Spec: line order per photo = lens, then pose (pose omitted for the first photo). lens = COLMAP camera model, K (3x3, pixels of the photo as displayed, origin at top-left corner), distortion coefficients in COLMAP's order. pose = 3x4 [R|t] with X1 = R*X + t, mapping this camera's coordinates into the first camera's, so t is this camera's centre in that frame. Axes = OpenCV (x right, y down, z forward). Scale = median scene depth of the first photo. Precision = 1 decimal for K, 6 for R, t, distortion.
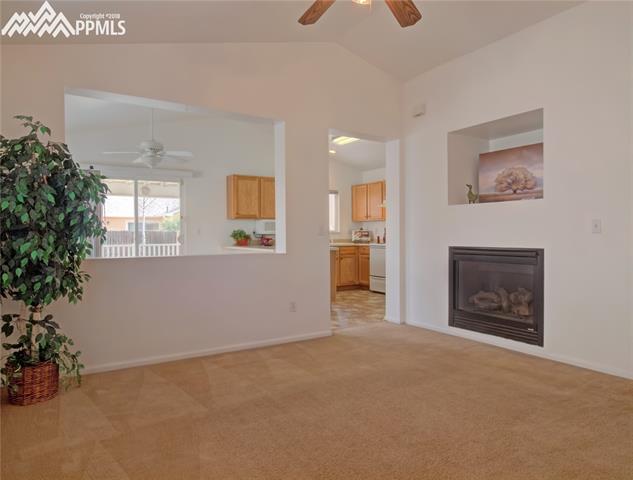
lens RADIAL K [[426.2, 0, 316.5], [0, 426.2, 240.0], [0, 0, 1]] dist [-0.000208, -0.000028]
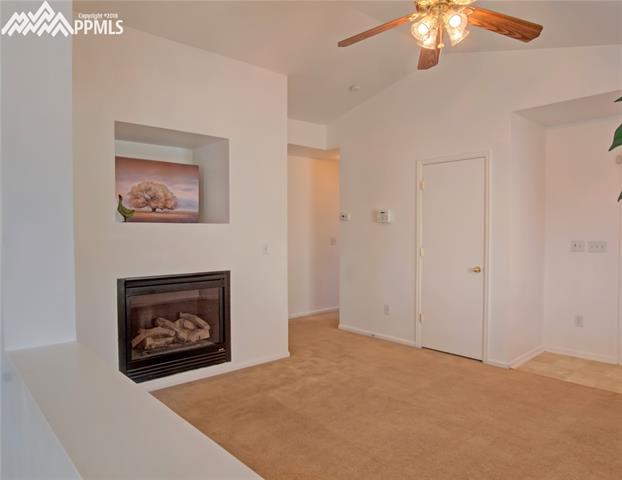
lens RADIAL K [[426.8, 0, 311.0], [0, 426.8, 240.0], [0, 0, 1]] dist [-0.001921, -0.000372]
pose [[-0.161711, -0.018353, 0.986668, -0.483574], [0.011383, 0.999726, 0.020461, -0.065369], [-0.986773, 0.014540, -0.161458, 0.833060]]
